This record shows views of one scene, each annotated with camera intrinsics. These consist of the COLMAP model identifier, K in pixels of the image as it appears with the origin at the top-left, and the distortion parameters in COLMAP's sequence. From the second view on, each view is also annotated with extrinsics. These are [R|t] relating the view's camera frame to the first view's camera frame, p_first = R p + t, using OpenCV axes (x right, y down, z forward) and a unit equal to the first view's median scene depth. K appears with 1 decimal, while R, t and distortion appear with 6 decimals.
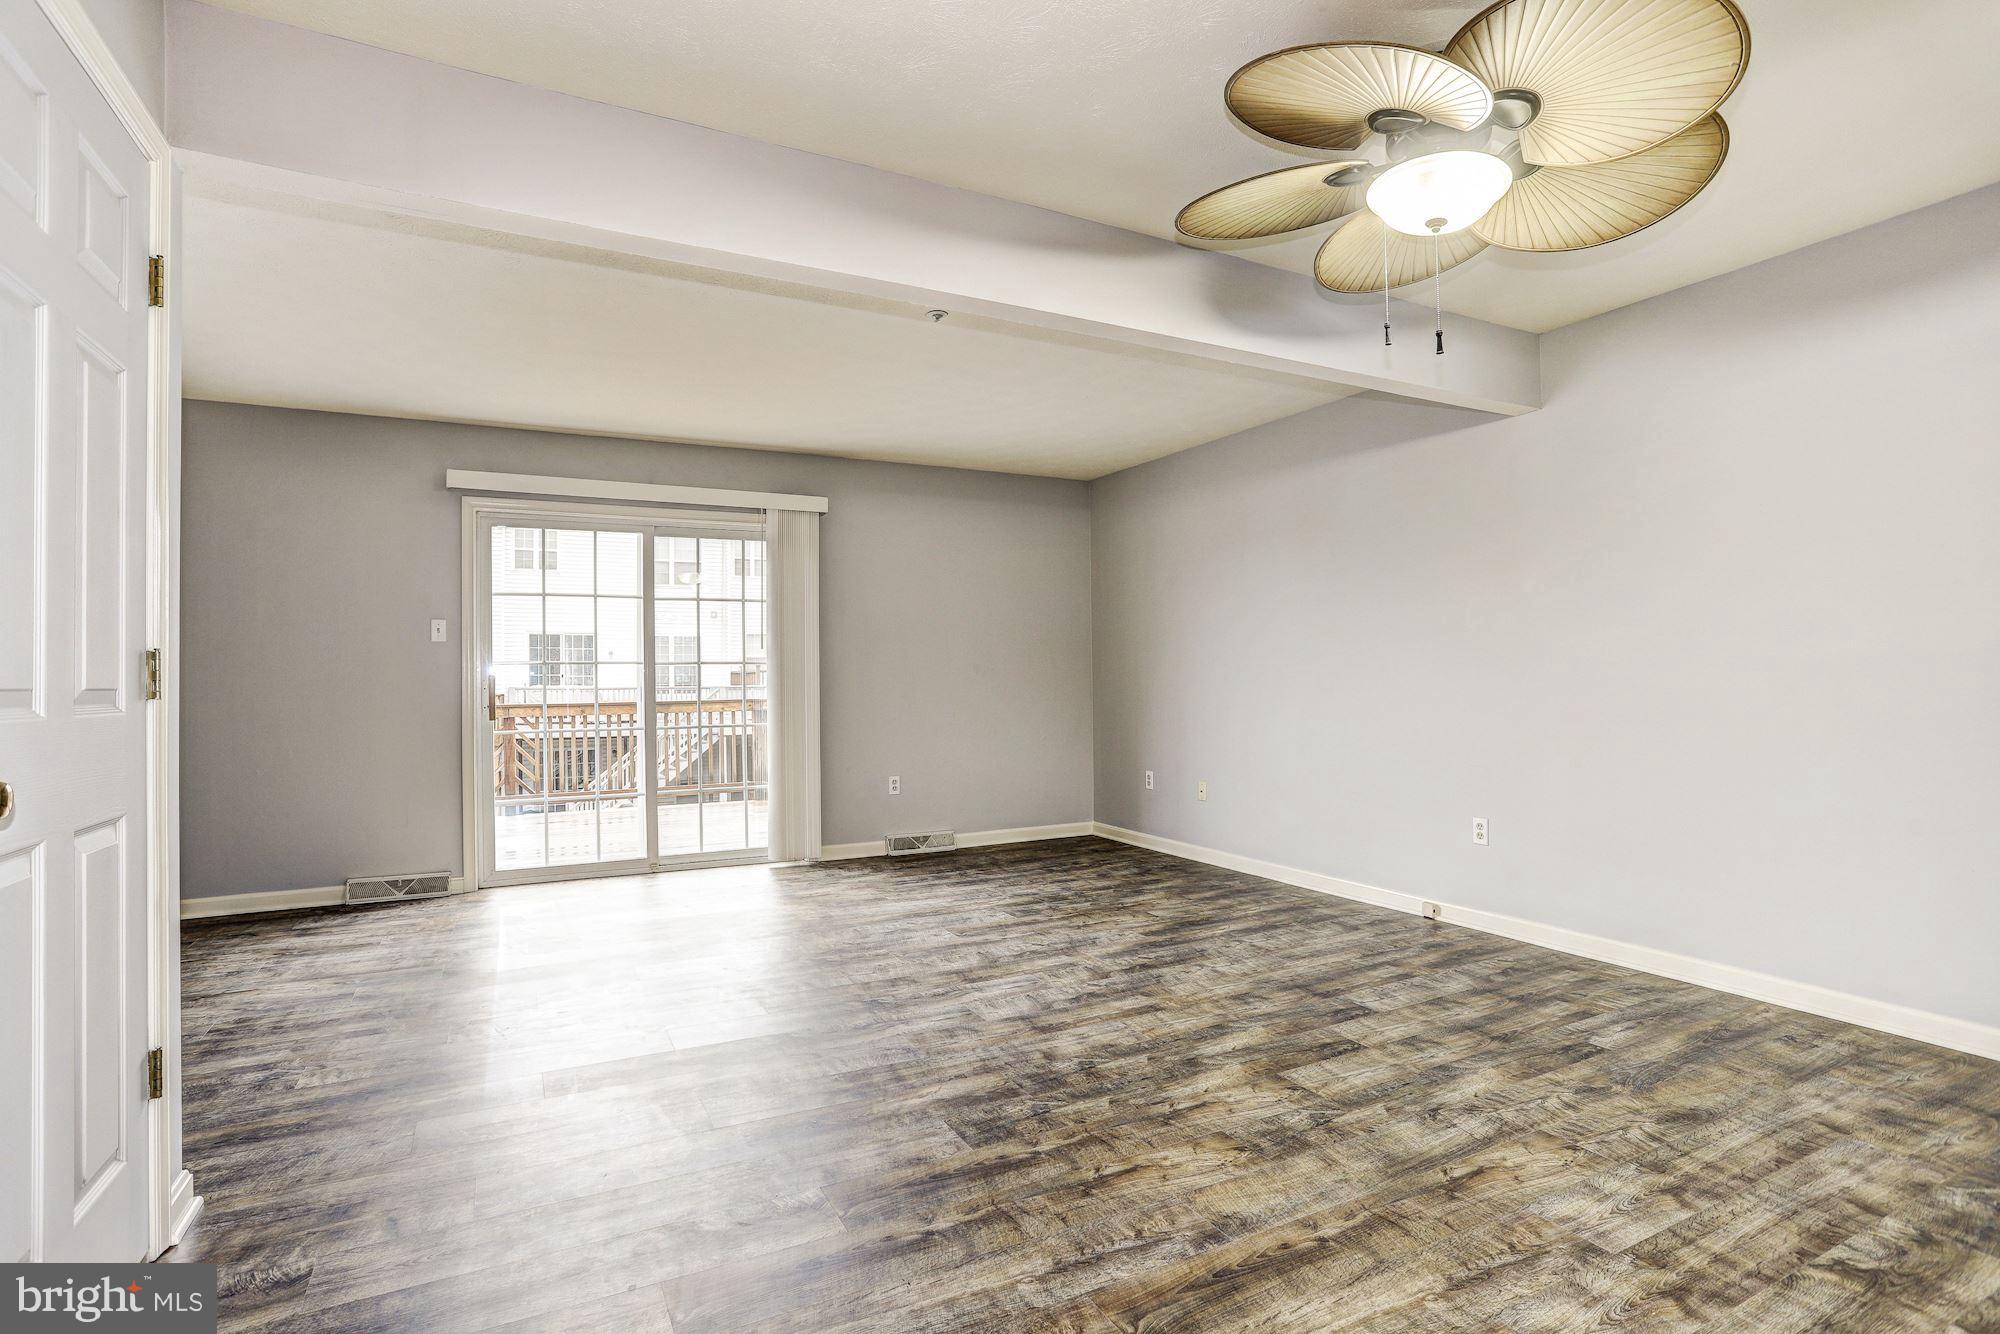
lens RADIAL K [[968.1, 0, 993.1], [0, 968.1, 655.2], [0, 0, 1]] dist [-0.053394, 0.022367]
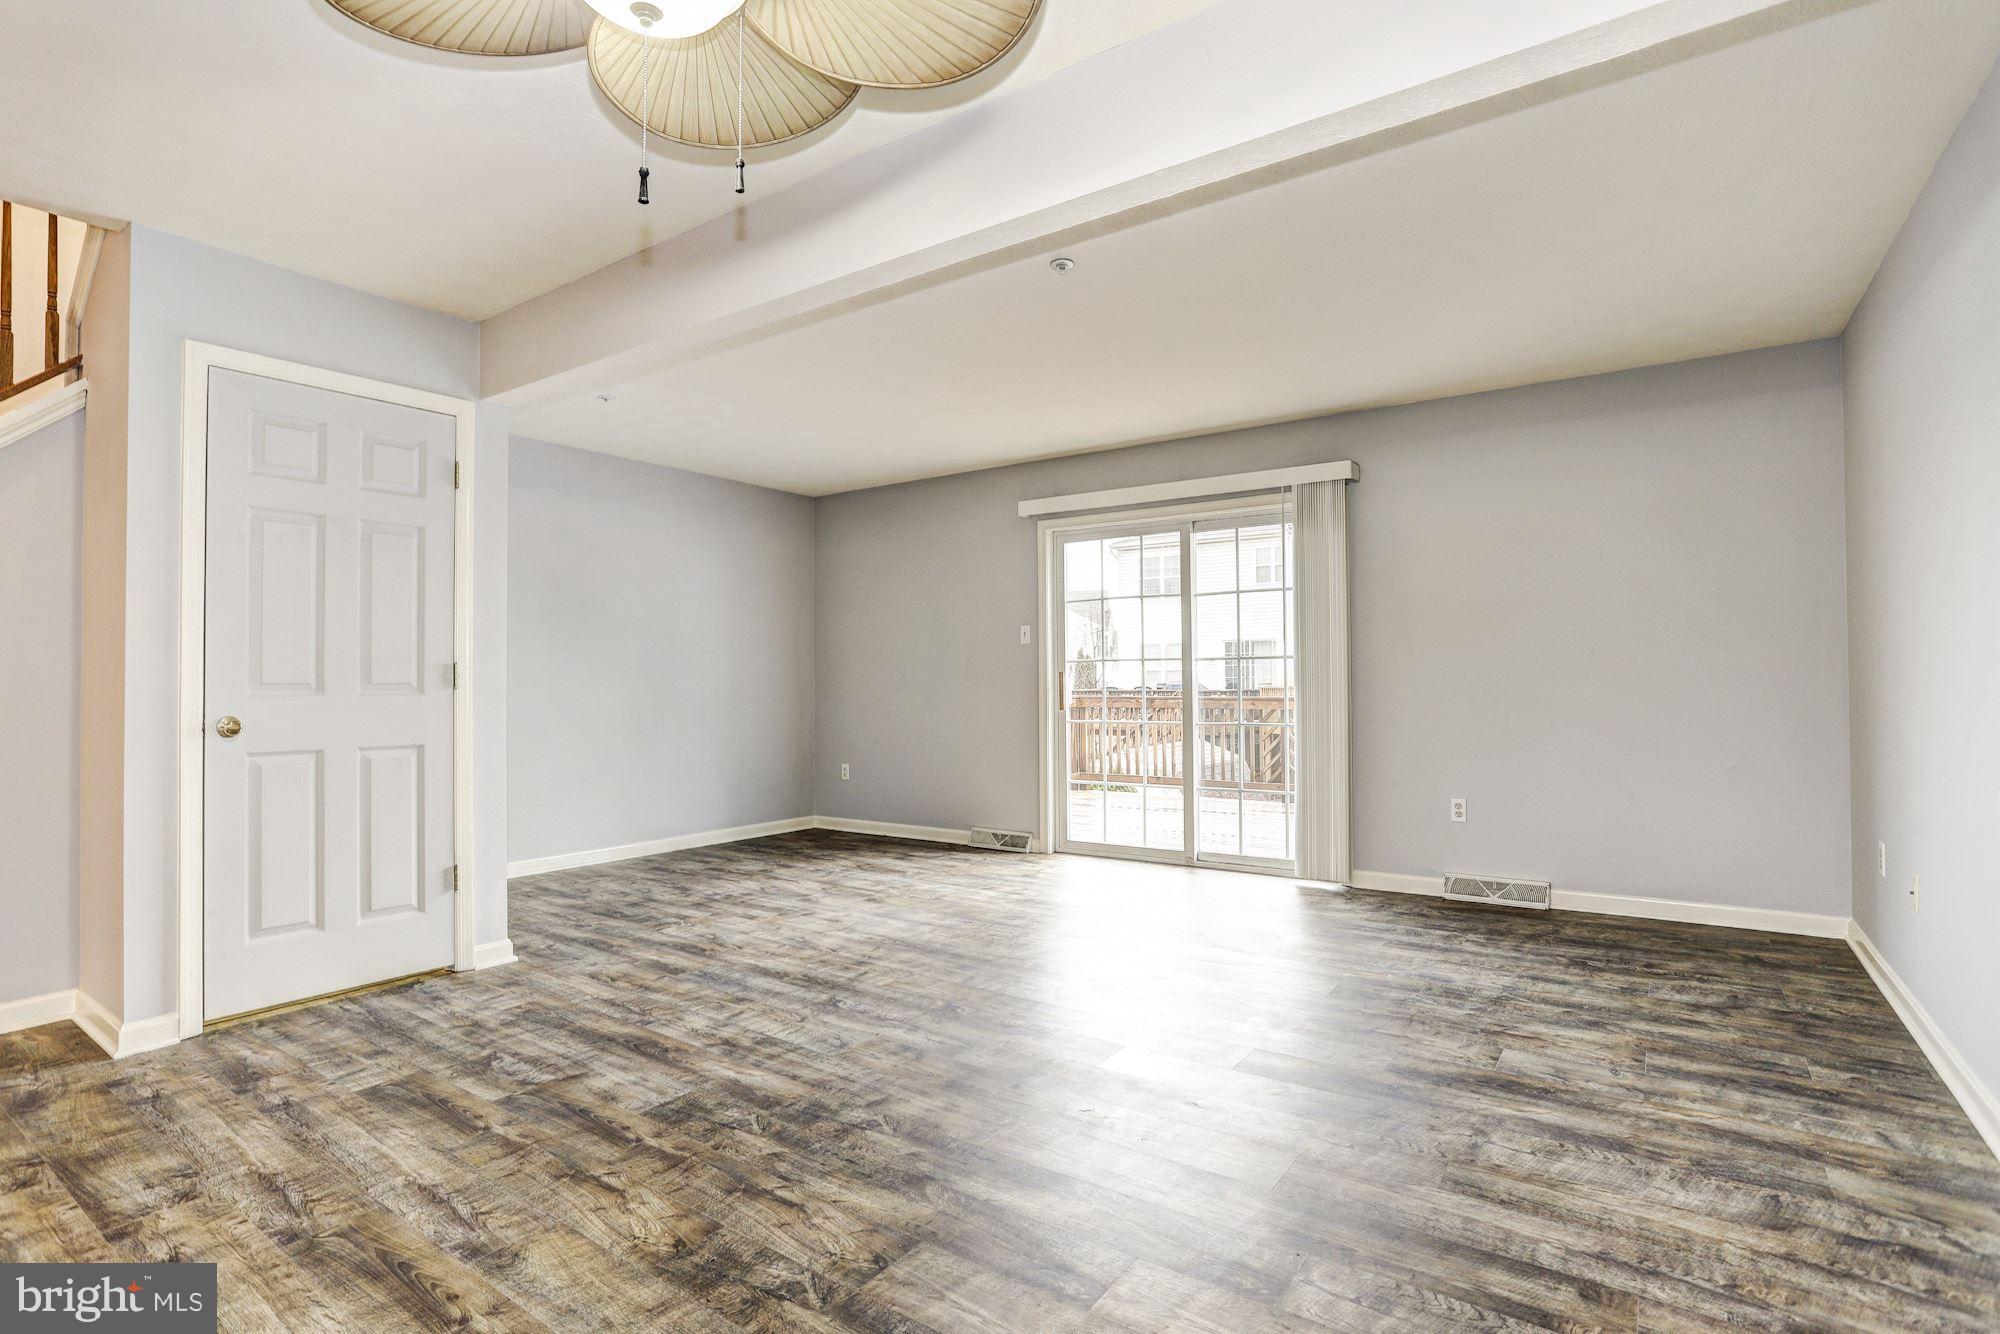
lens RADIAL K [[968.1, 0, 992.1], [0, 968.1, 665.0], [0, 0, 1]] dist [-0.053394, 0.022367]
pose [[0.458273, -0.008615, -0.888770, 0.813795], [0.025502, 0.999669, 0.003460, 0.010841], [0.888446, -0.024251, 0.458340, 0.631672]]
